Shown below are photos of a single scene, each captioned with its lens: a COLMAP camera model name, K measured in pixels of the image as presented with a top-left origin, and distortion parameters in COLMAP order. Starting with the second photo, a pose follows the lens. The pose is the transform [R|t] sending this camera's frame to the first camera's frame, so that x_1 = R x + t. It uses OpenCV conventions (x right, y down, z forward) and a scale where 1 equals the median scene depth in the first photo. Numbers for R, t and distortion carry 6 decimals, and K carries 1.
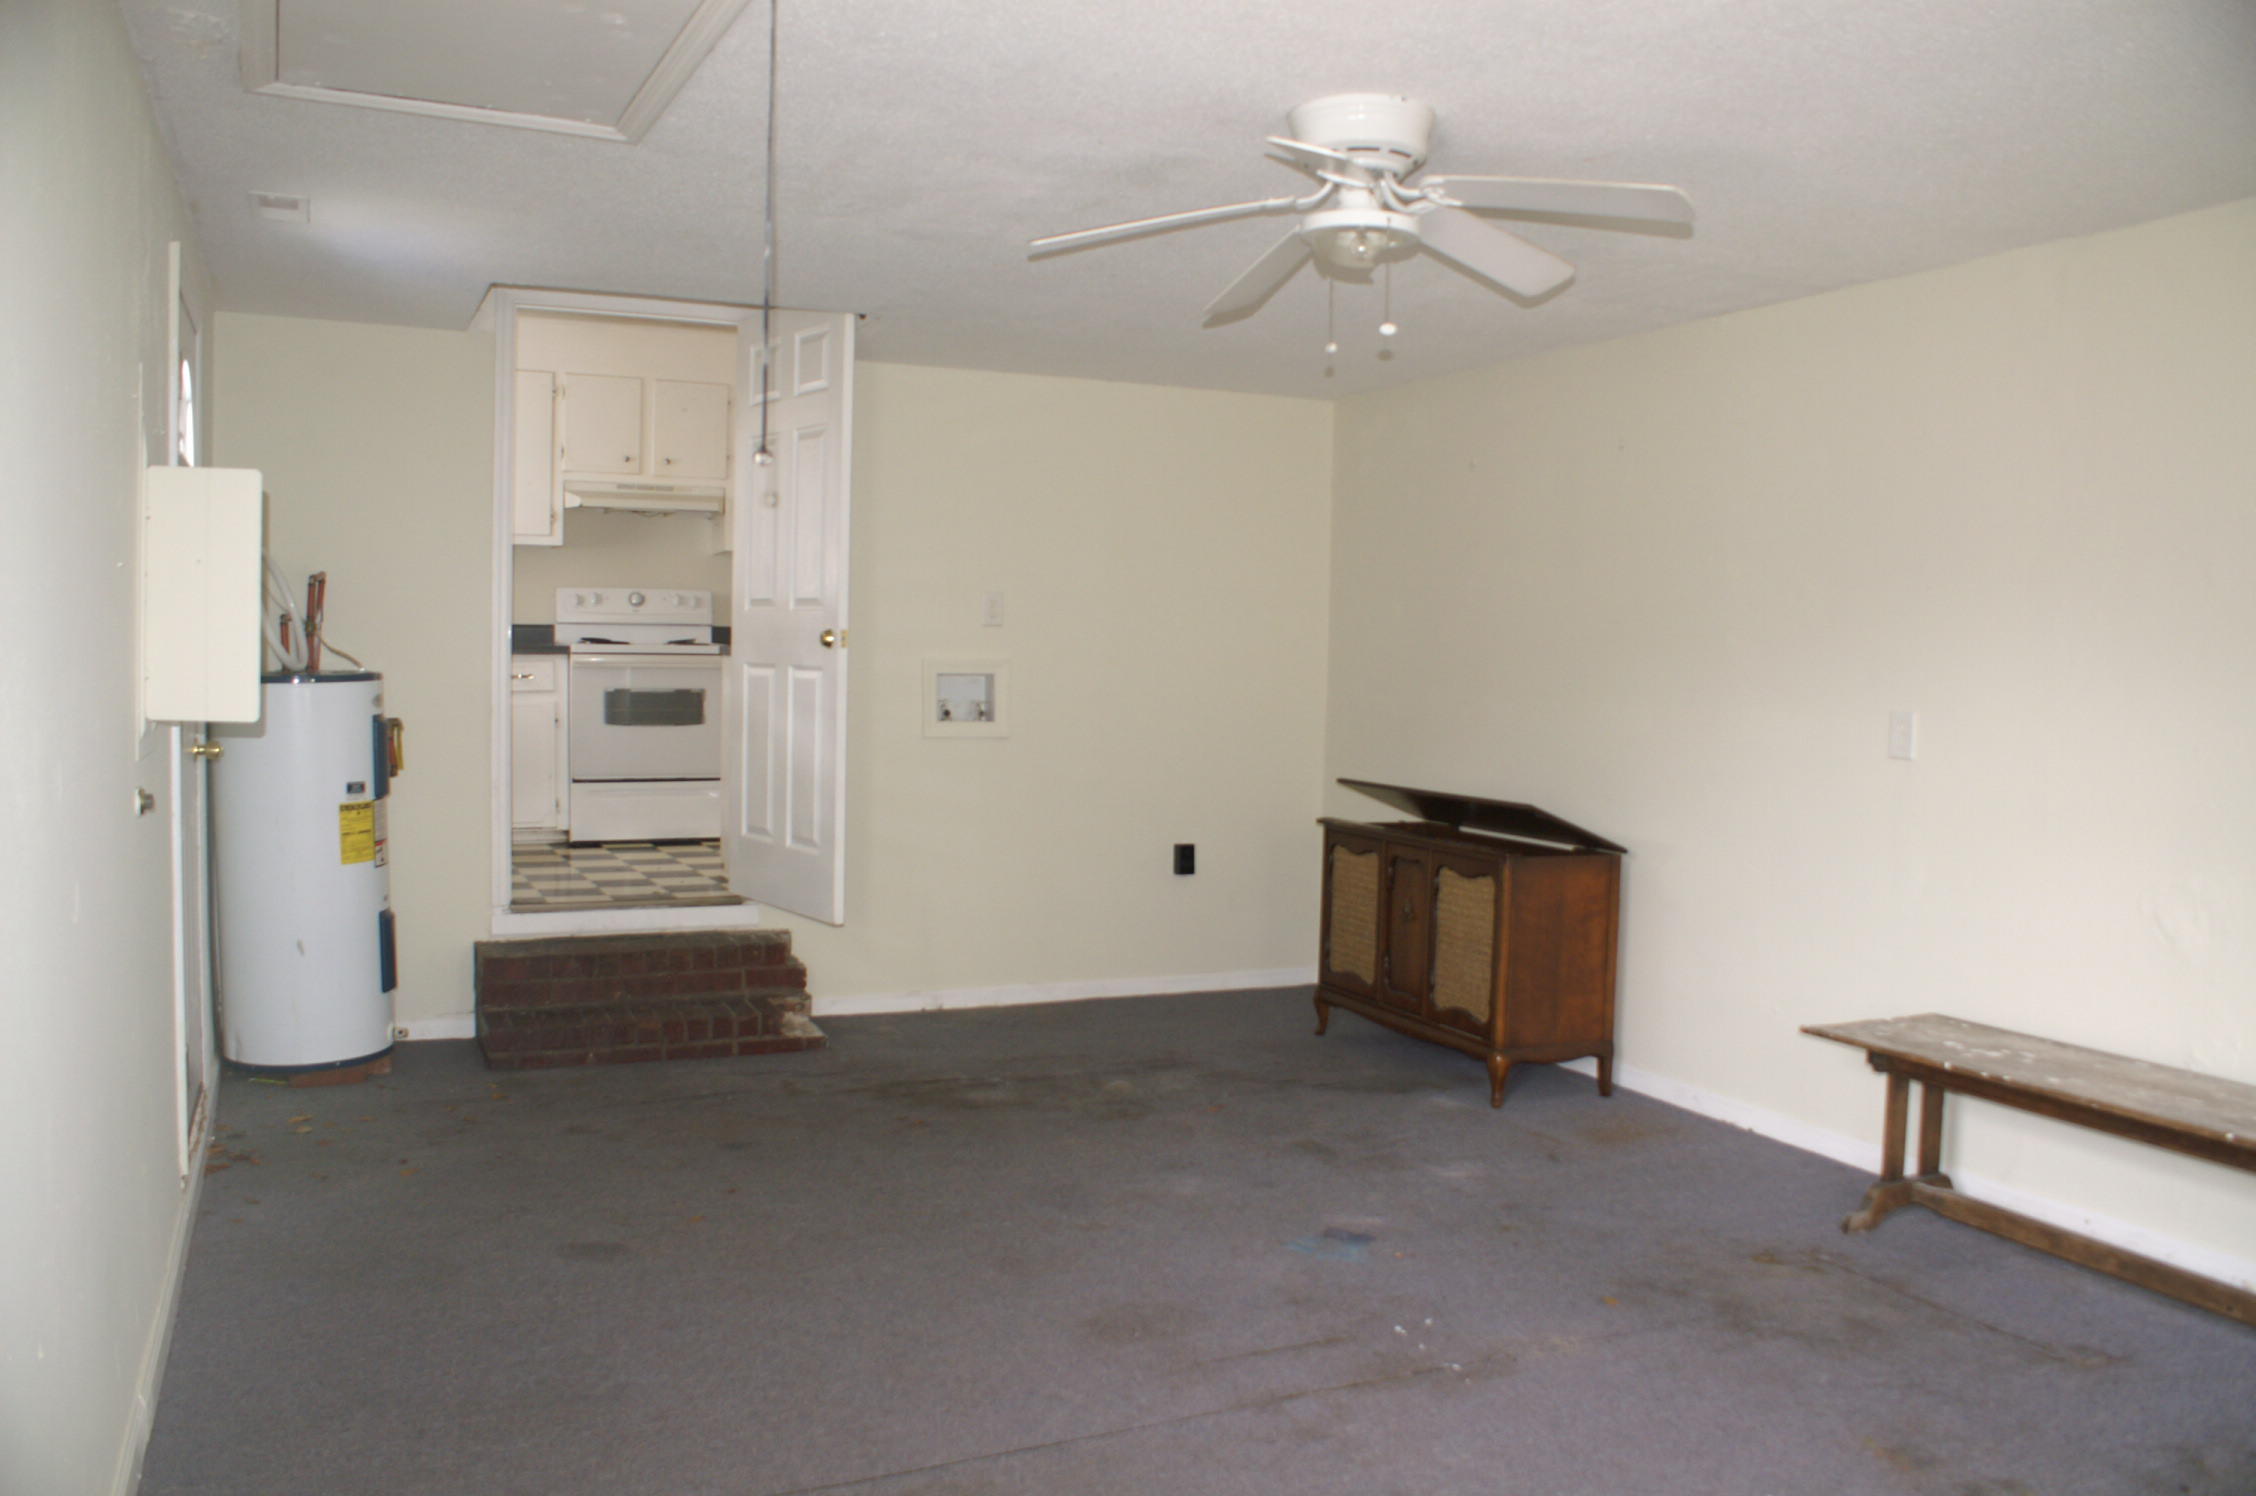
lens RADIAL K [[1763.9, 0, 1120.6], [0, 1763.9, 759.6], [0, 0, 1]] dist [-0.157680, 0.139773]
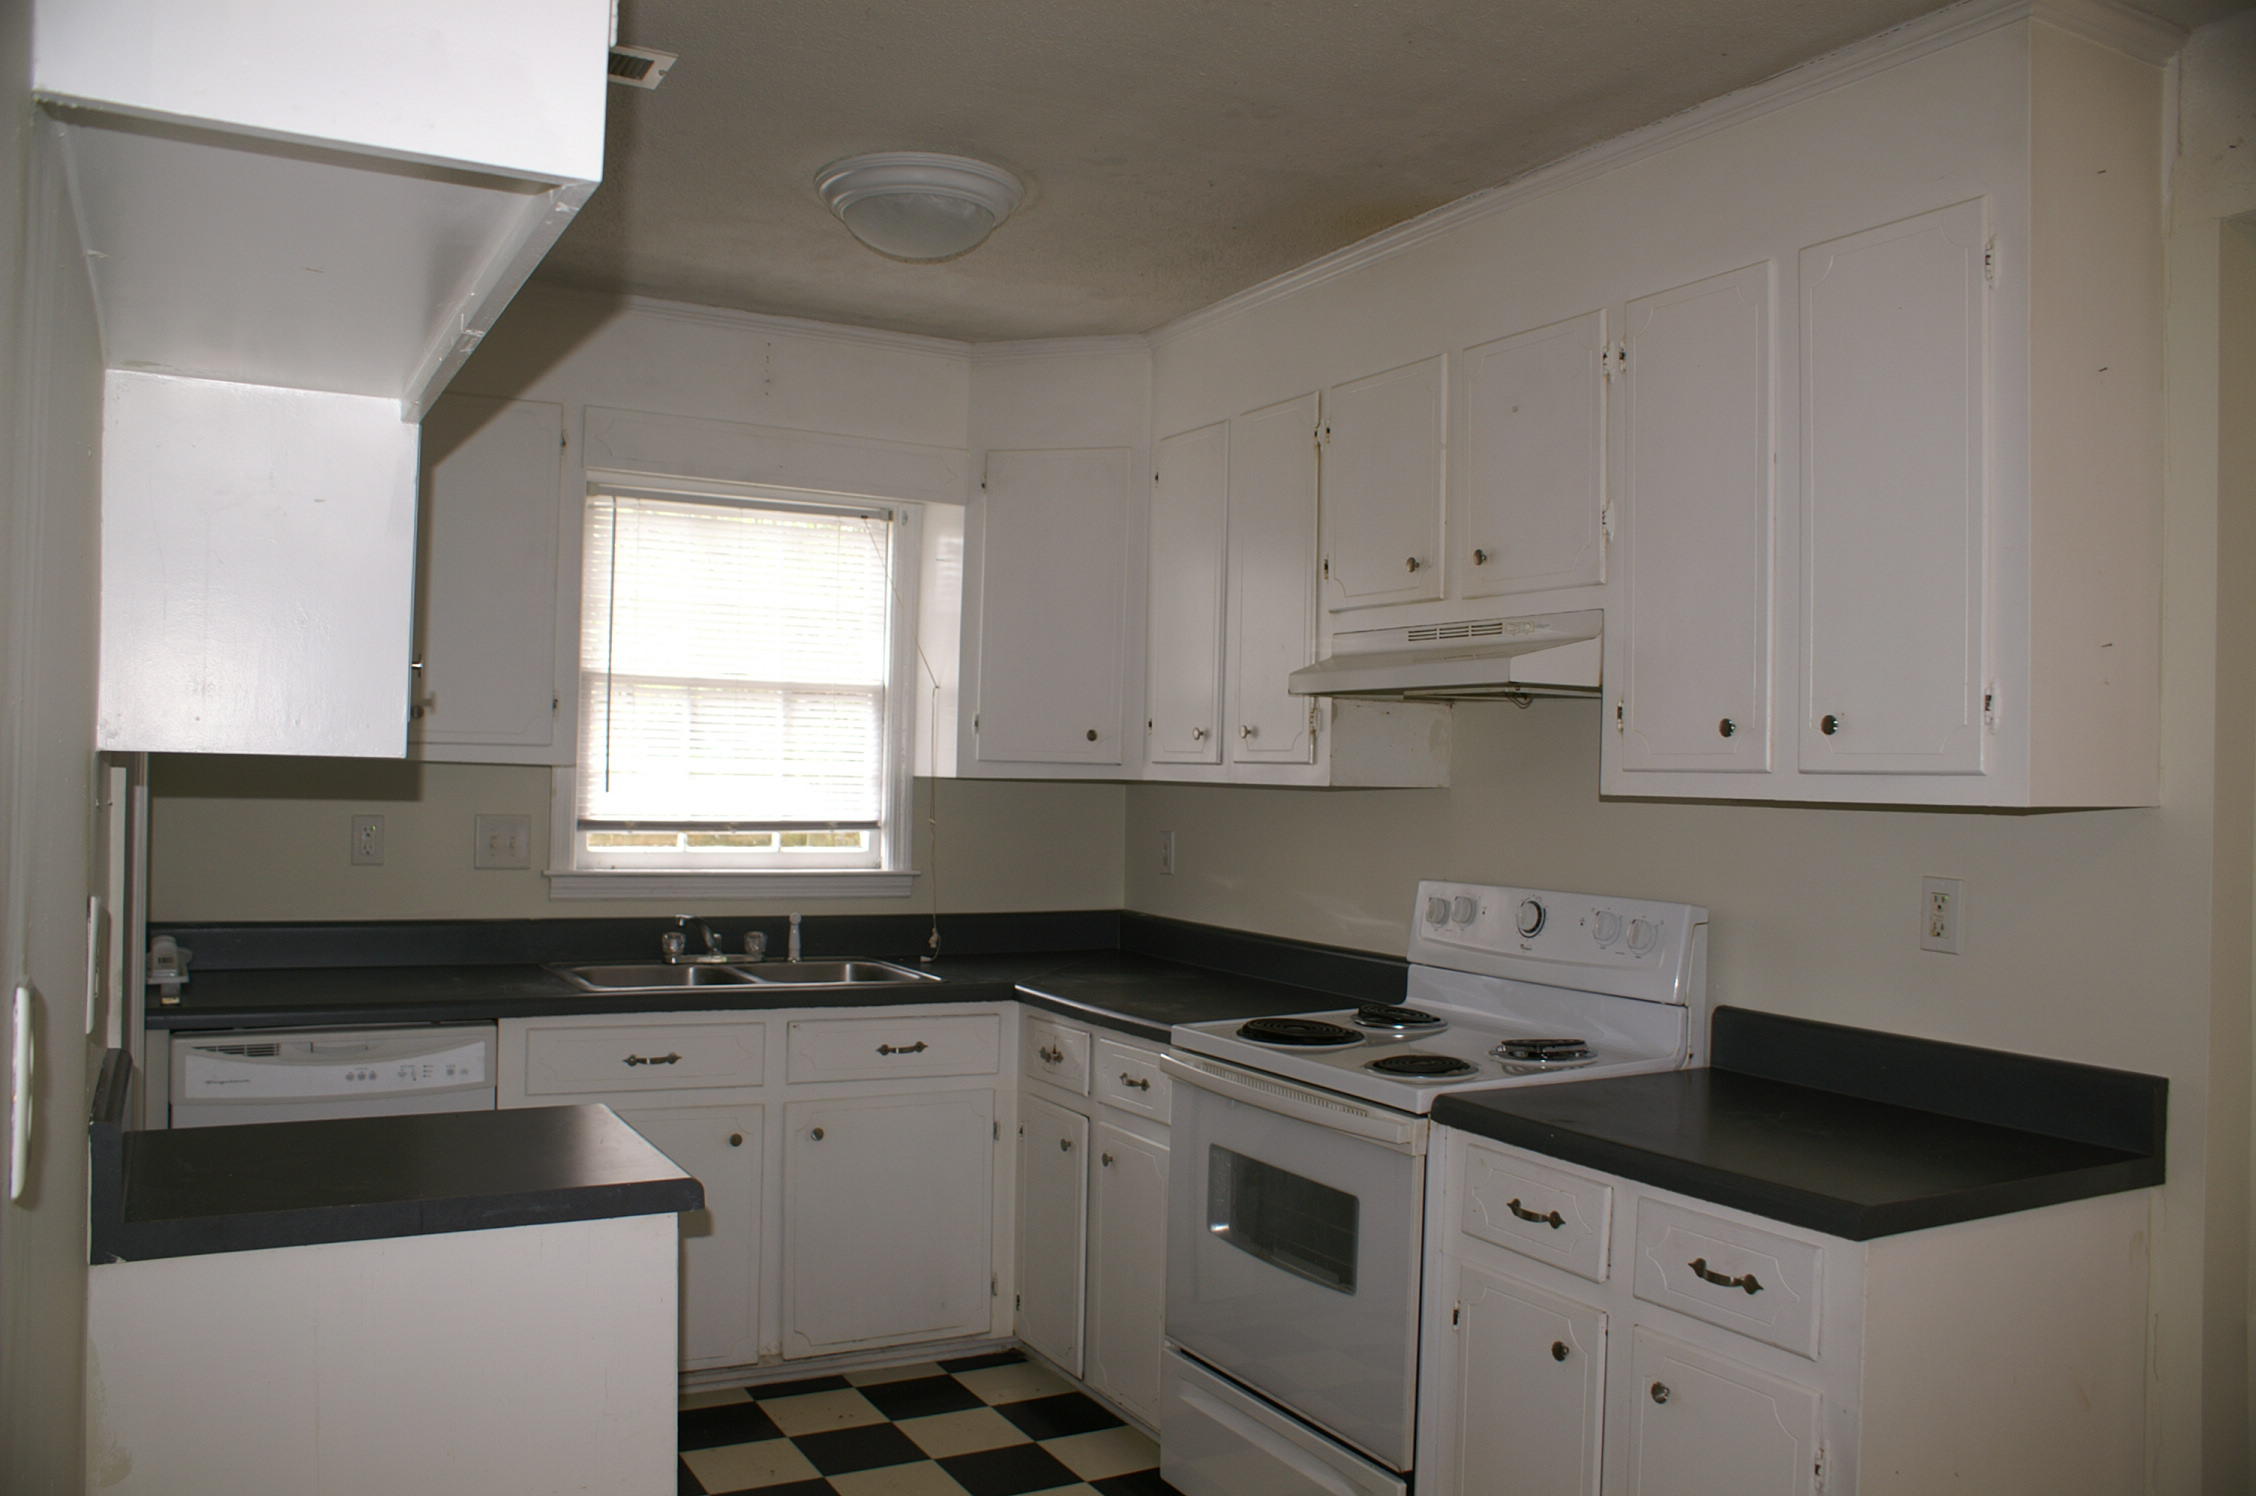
lens RADIAL K [[1768.2, 0, 1128.0], [0, 1768.2, 748.0], [0, 0, 1]] dist [-0.156953, 0.129976]
pose [[0.066312, -0.032571, -0.997267, 0.108553], [-0.089078, 0.995283, -0.038429, -0.111023], [0.993815, 0.091383, 0.063098, 0.918017]]
